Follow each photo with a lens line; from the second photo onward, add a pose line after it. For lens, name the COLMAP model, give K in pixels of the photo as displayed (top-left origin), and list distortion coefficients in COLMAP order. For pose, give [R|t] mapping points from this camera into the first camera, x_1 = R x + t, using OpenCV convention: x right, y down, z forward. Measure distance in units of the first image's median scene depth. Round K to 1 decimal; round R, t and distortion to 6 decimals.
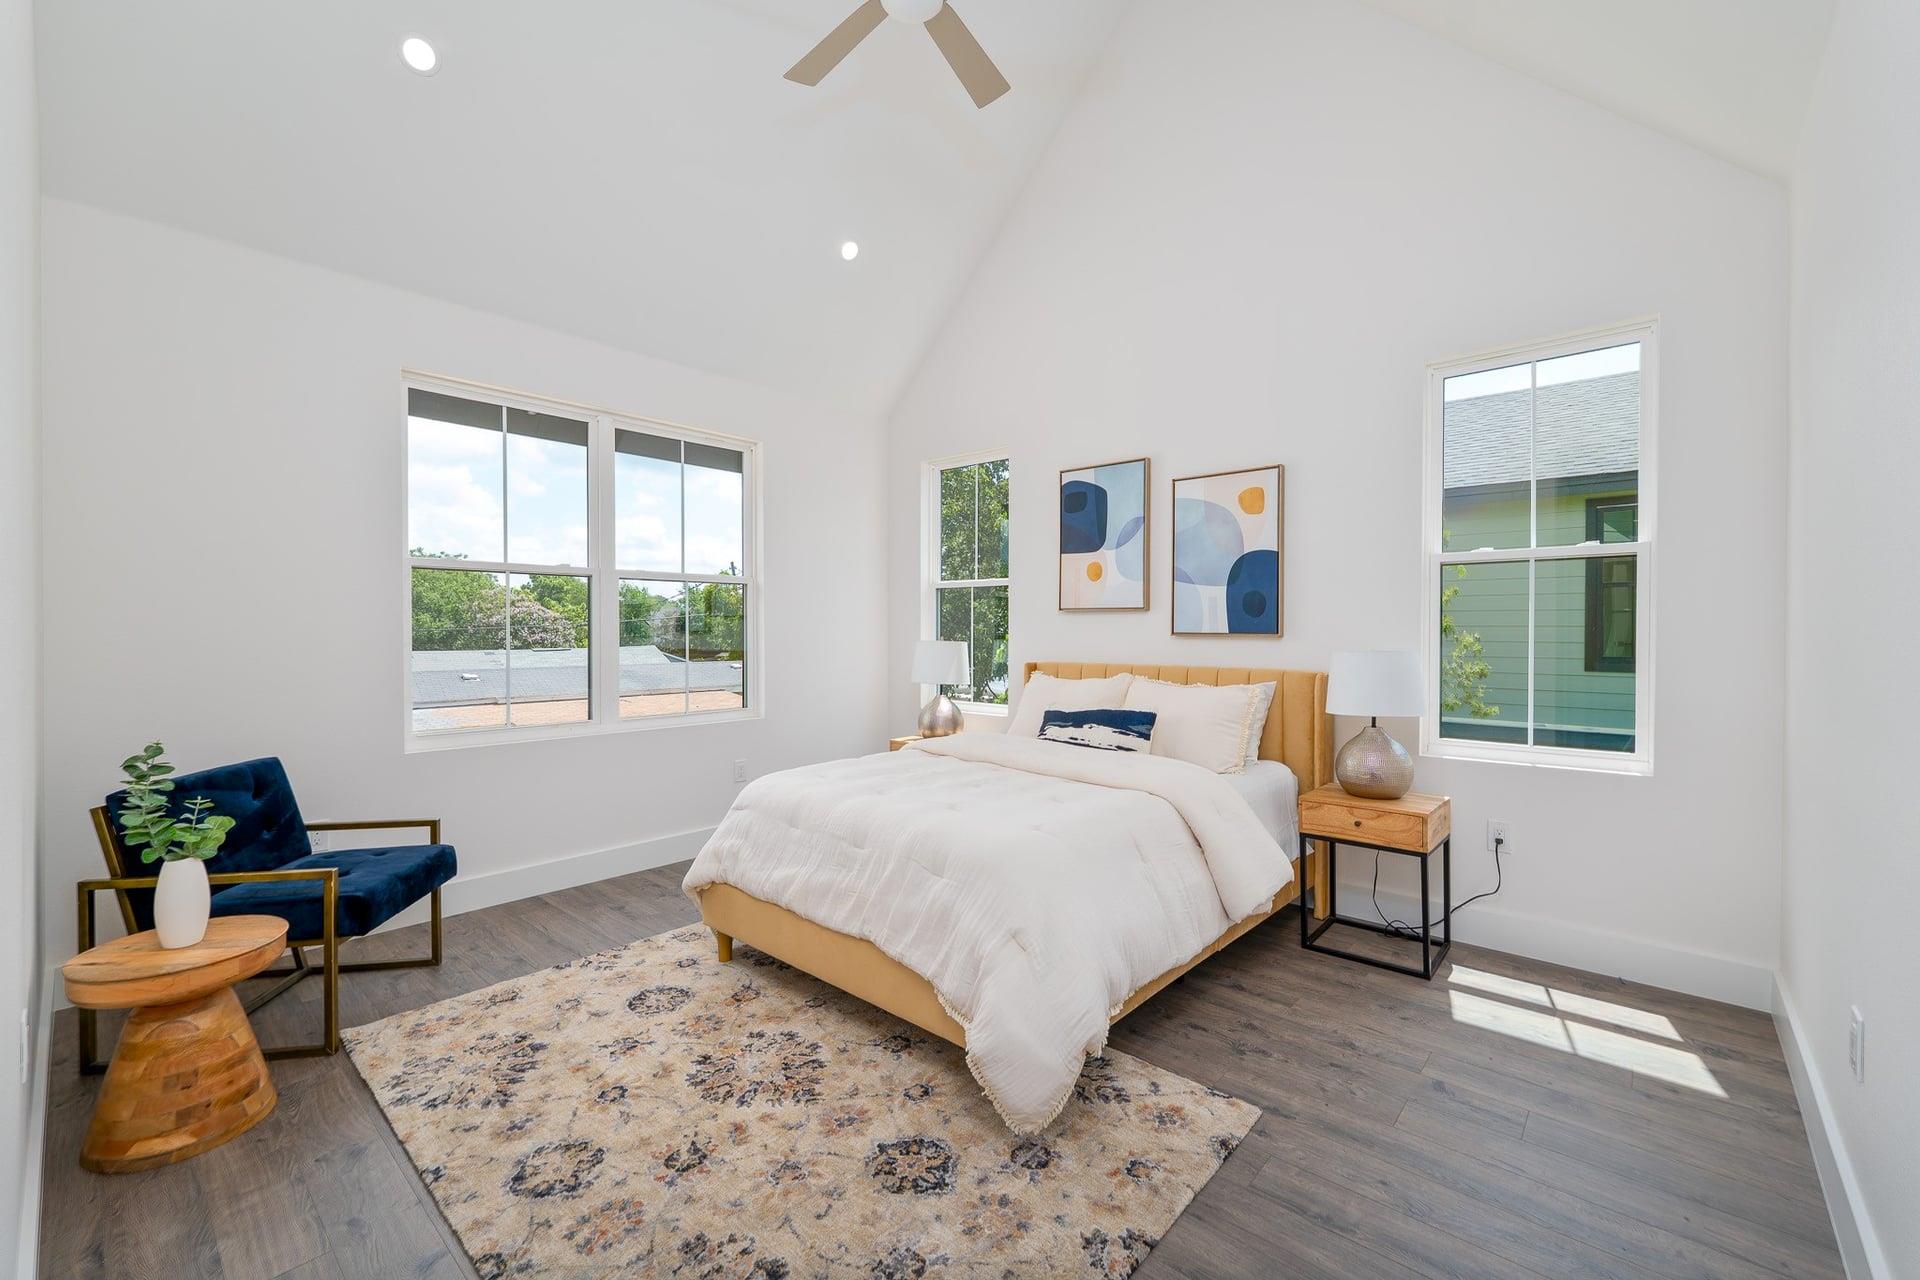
lens RADIAL K [[785.6, 0, 961.4], [0, 785.6, 639.8], [0, 0, 1]] dist [-0.001262, 0.001221]
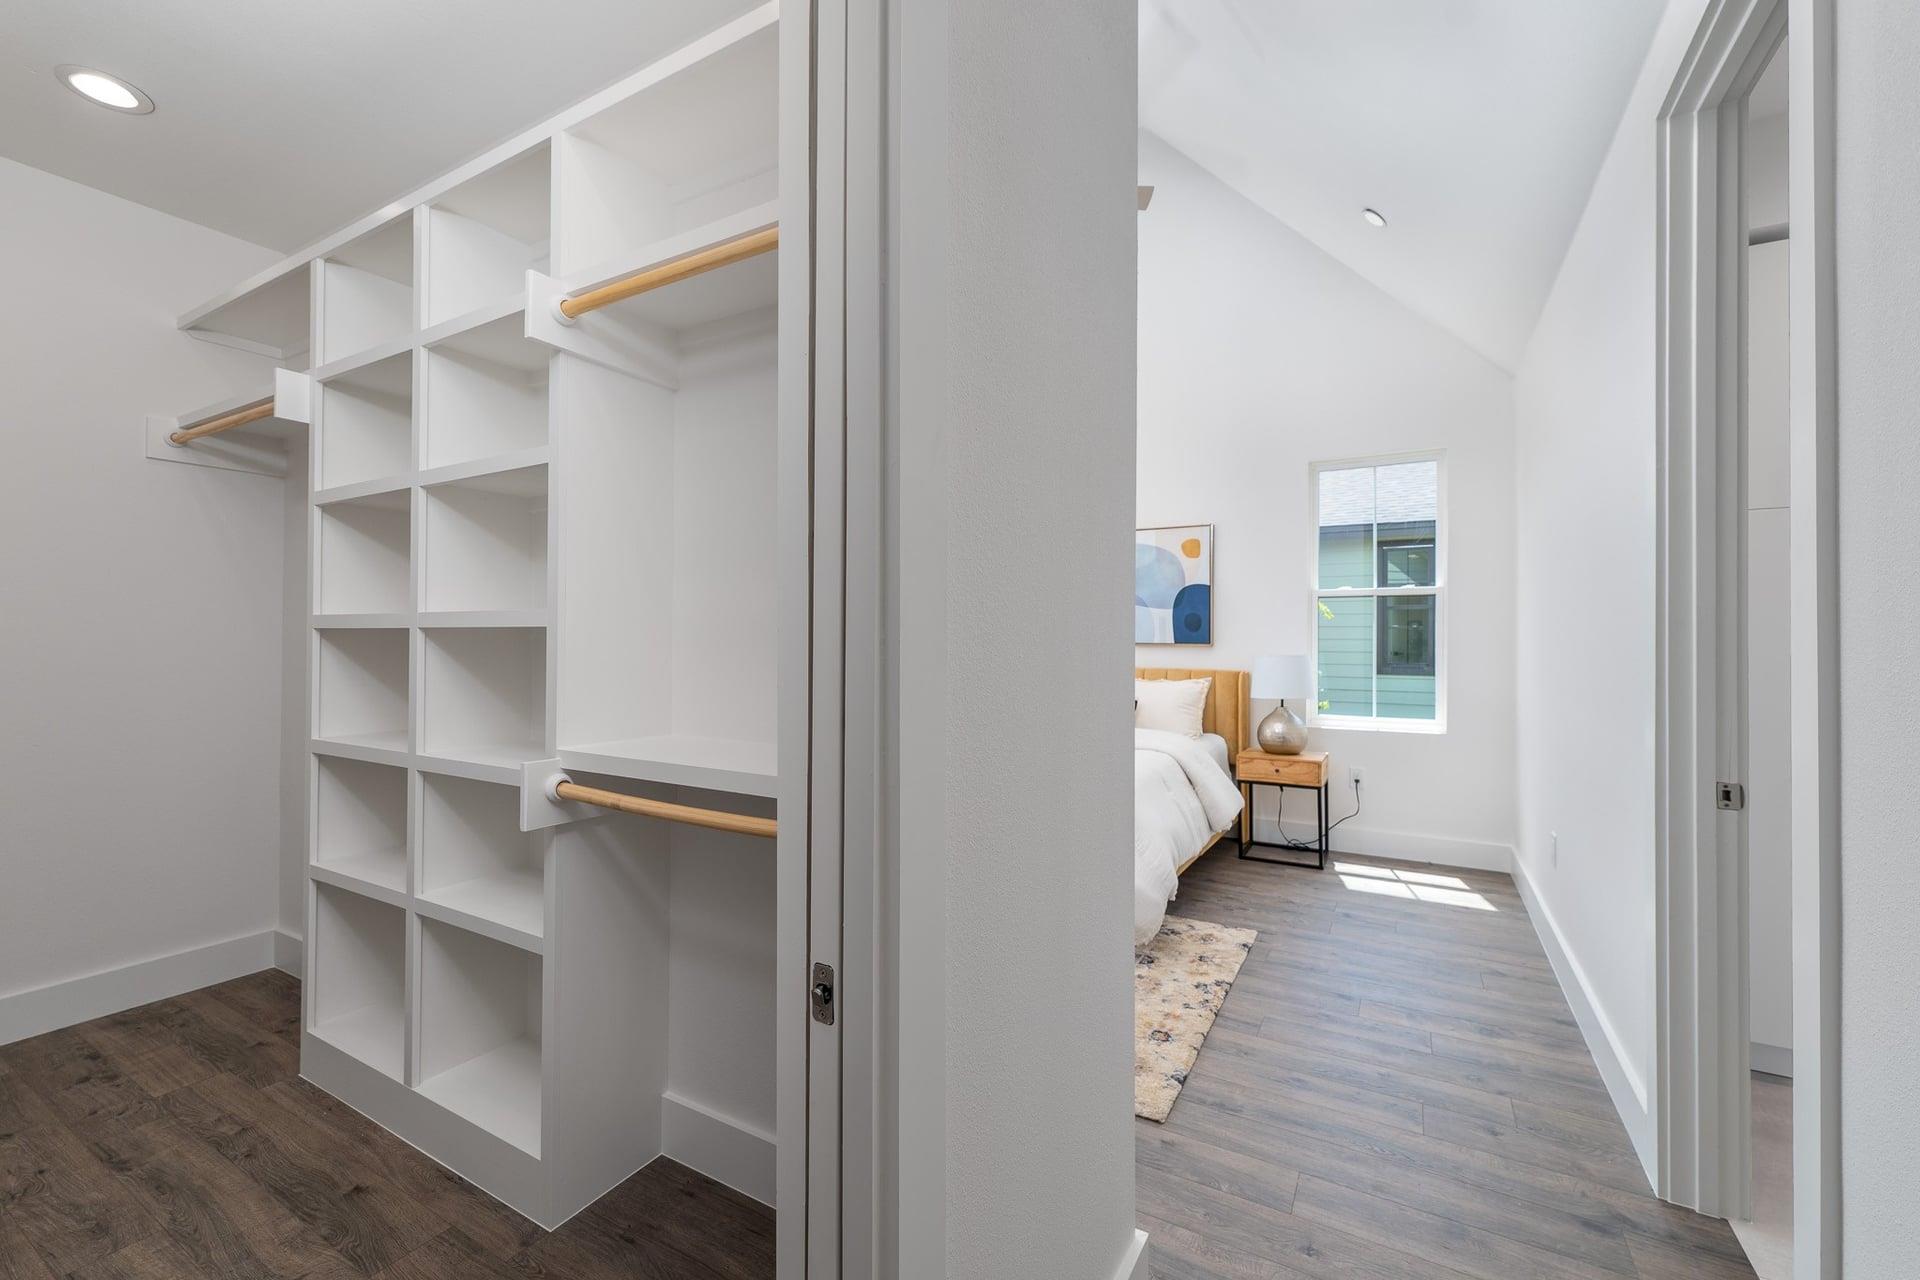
lens RADIAL K [[785.6, 0, 951.9], [0, 785.6, 635.0], [0, 0, 1]] dist [-0.001262, 0.001221]
pose [[0.980351, 0.003768, 0.197225, -0.399803], [0.000159, 0.999802, -0.019891, 0.005772], [-0.197261, 0.019532, 0.980156, -0.350641]]
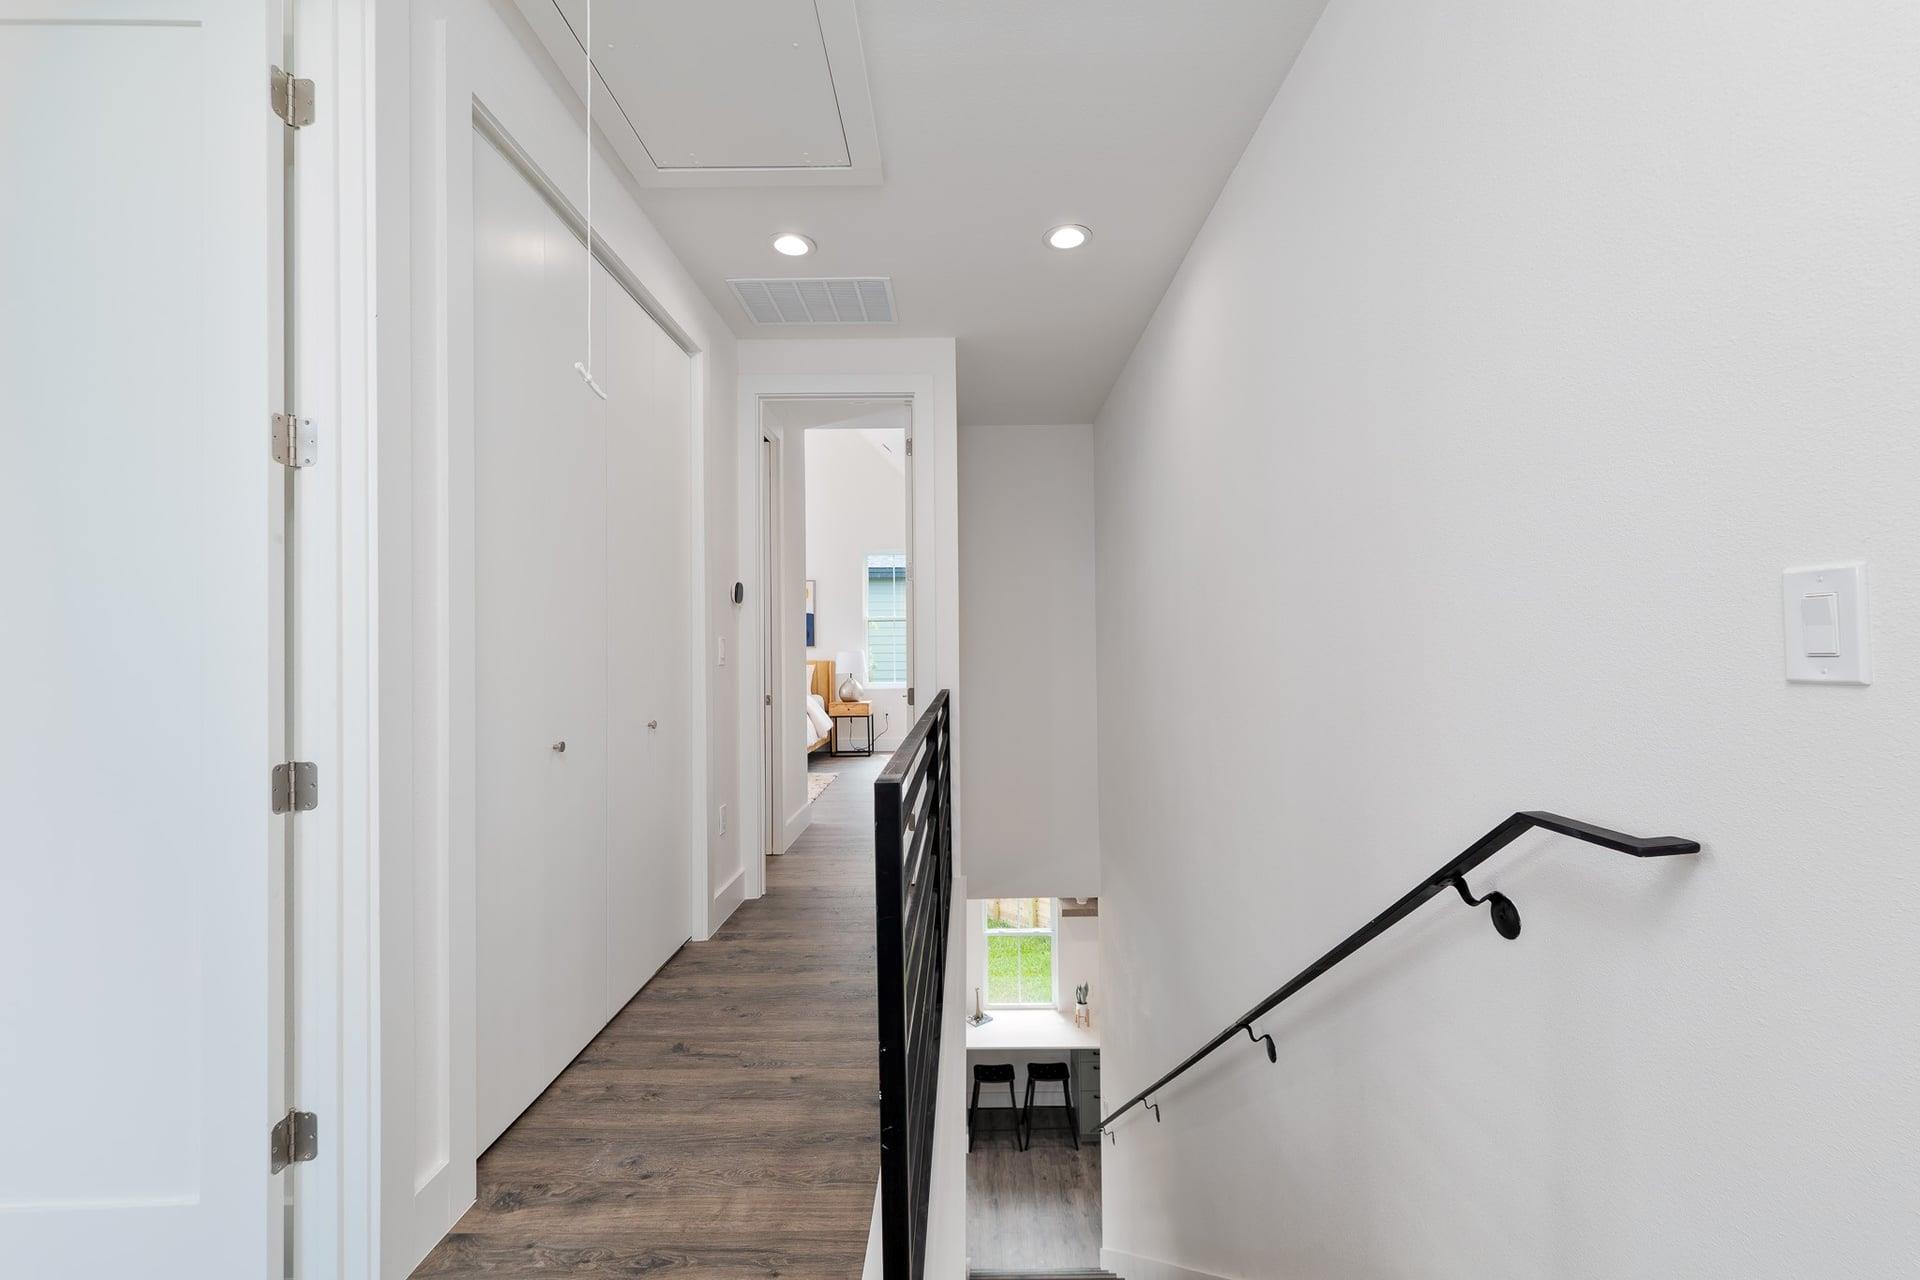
lens RADIAL K [[785.6, 0, 959.1], [0, 785.6, 644.5], [0, 0, 1]] dist [-0.001262, 0.001221]
pose [[0.749803, -0.004815, 0.661644, -1.154155], [0.021894, 0.999606, -0.017537, 0.051351], [-0.661299, 0.027635, 0.749613, -1.522259]]
